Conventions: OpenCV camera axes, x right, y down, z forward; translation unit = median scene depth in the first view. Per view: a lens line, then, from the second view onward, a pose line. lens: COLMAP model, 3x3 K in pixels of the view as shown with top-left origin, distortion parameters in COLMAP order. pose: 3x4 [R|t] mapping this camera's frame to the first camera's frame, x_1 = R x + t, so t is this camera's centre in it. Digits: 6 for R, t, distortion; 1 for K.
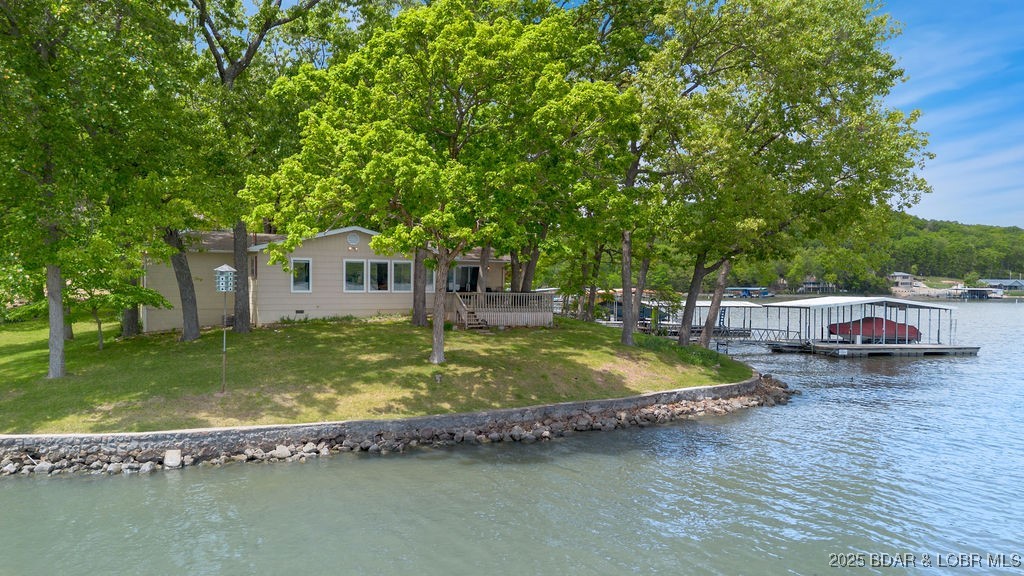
lens RADIAL K [[718.1, 0, 511.7], [0, 718.1, 289.5], [0, 0, 1]] dist [0.035918, -0.004004]
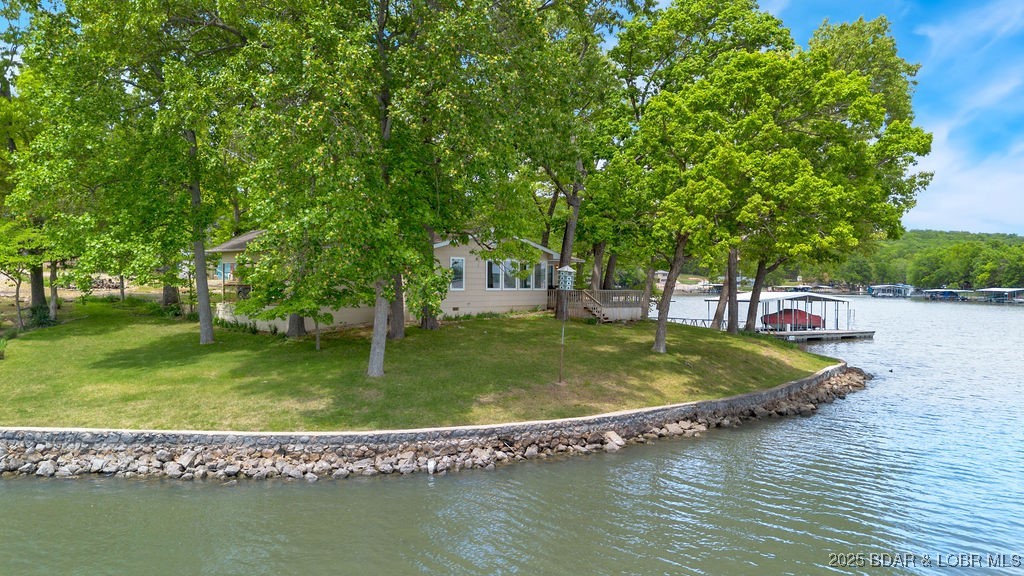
lens RADIAL K [[718.1, 0, 511.9], [0, 718.1, 286.4], [0, 0, 1]] dist [0.035918, -0.004004]
pose [[0.952468, -0.002828, 0.304624, -0.396719], [0.002628, 0.999996, 0.001065, -0.001869], [-0.304626, -0.000213, 0.952472, -0.006061]]
